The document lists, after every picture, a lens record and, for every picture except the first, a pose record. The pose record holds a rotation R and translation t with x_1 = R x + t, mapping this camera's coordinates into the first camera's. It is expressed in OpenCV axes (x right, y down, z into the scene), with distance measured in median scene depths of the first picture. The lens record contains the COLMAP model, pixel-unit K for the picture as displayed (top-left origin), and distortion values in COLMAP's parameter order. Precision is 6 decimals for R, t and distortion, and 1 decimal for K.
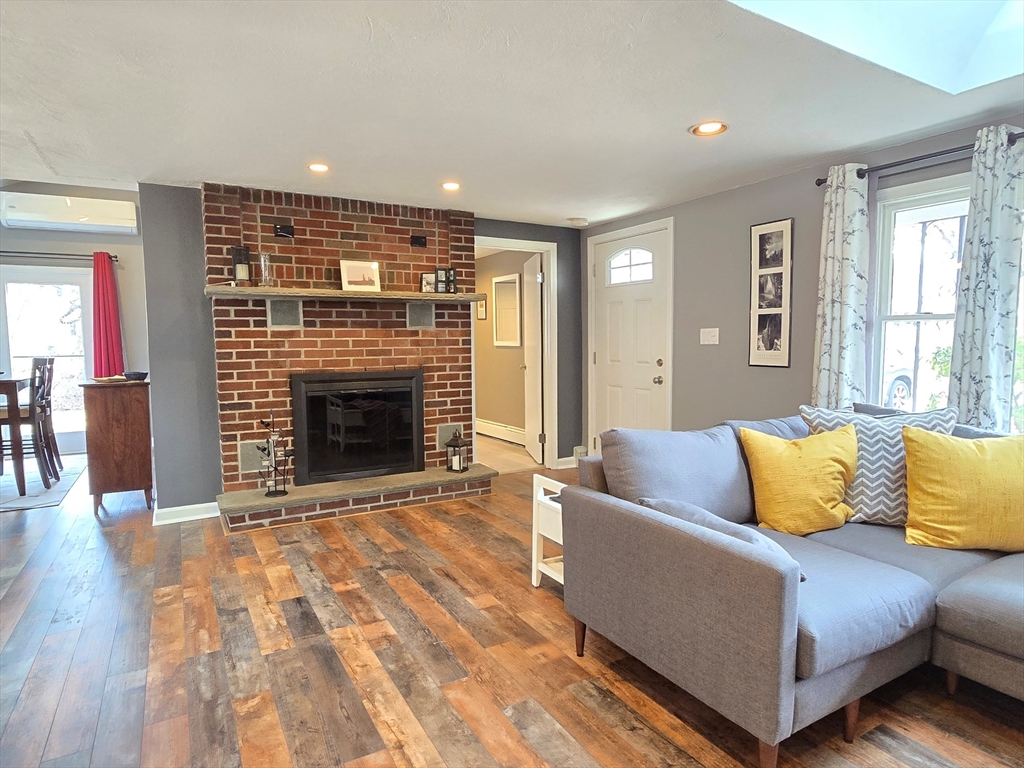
lens RADIAL K [[597.9, 0, 516.6], [0, 597.9, 389.8], [0, 0, 1]] dist [-0.001197, -0.002673]
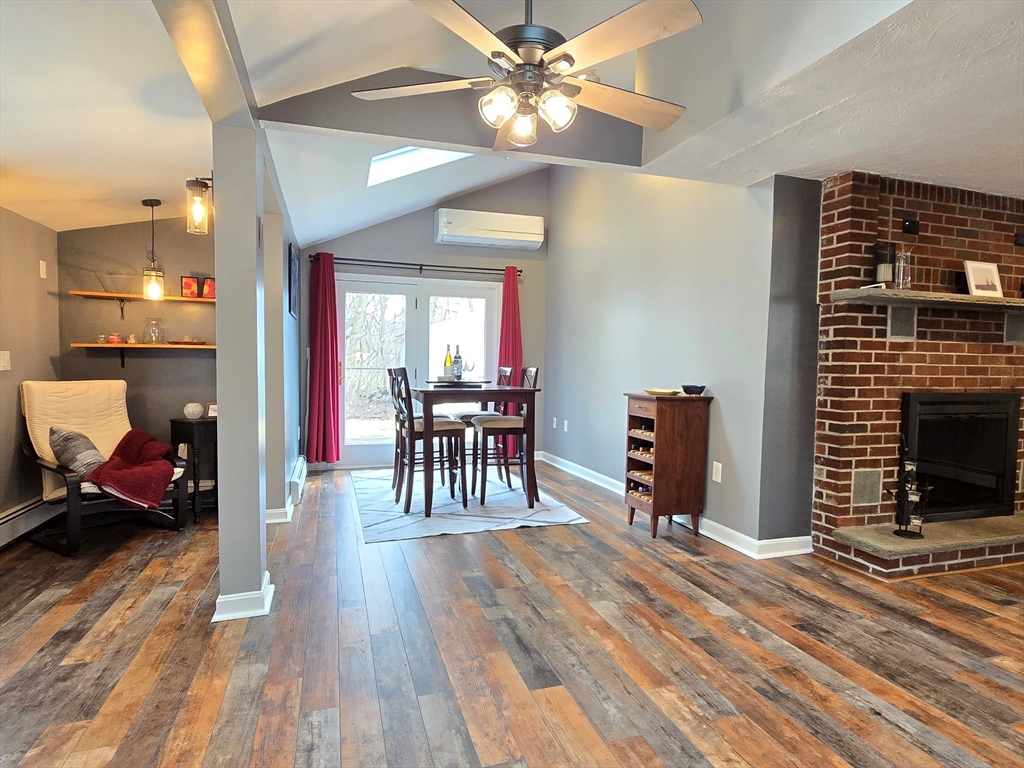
lens RADIAL K [[576.4, 0, 512.2], [0, 576.4, 390.9], [0, 0, 1]] dist [0.000118, -0.003296]
pose [[0.976252, 0.033283, -0.214066, -0.739825], [-0.041211, 0.998616, -0.032678, 0.020476], [0.212682, 0.040724, 0.976272, 0.075636]]
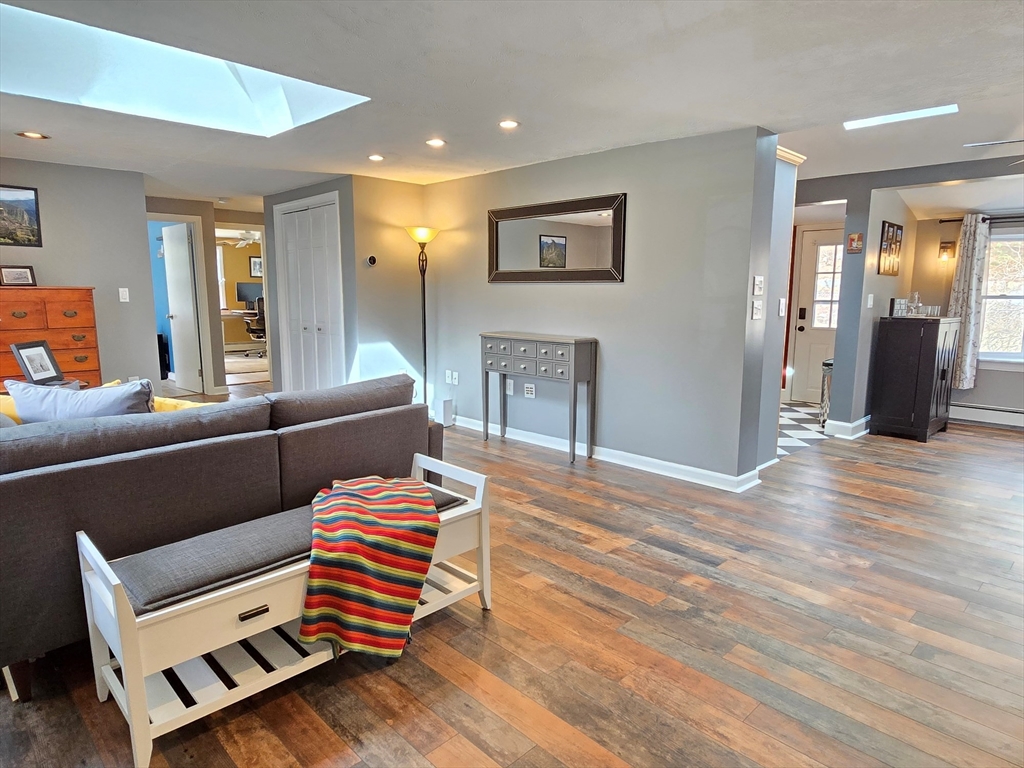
lens RADIAL K [[622.6, 0, 522.8], [0, 622.6, 390.5], [0, 0, 1]] dist [-0.000435, -0.004011]
pose [[-0.965669, 0.042413, -0.256292, 0.130066], [-0.022030, 0.969658, 0.243473, -0.115874], [0.258841, 0.240760, -0.935433, 1.197083]]
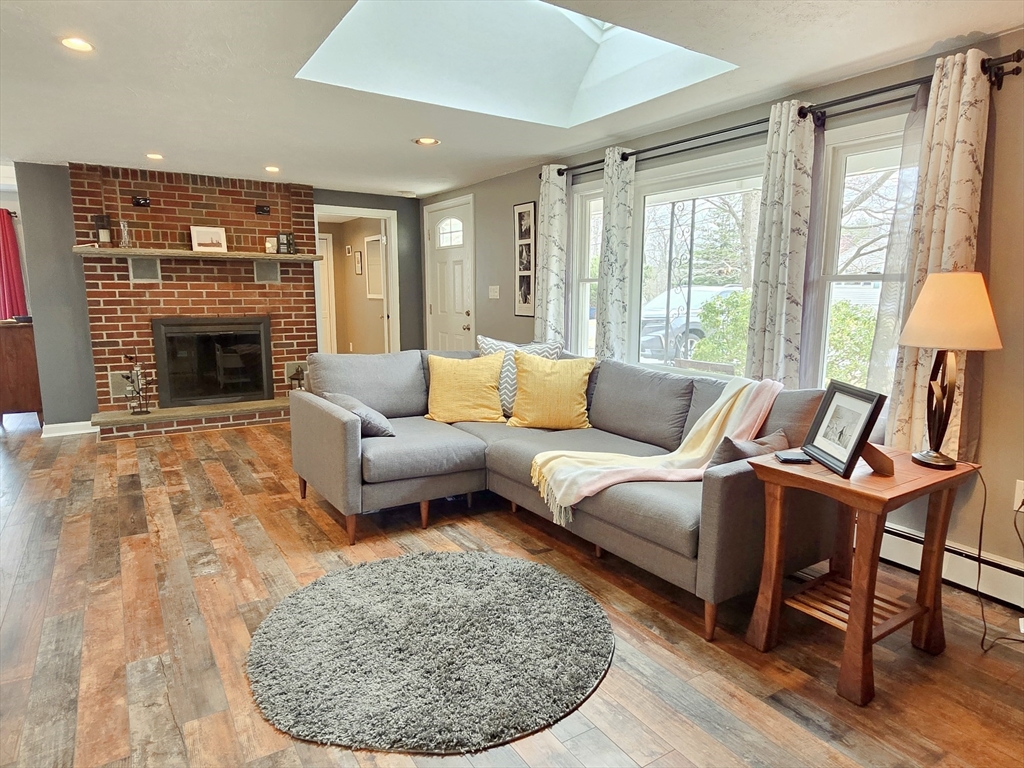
lens RADIAL K [[619.5, 0, 512.9], [0, 619.5, 392.8], [0, 0, 1]] dist [0.001693, -0.004173]
pose [[0.998791, 0.004427, 0.048962, 0.306655], [-0.008113, 0.997125, 0.075336, 0.024179], [-0.048488, -0.075642, 0.995955, -0.328711]]
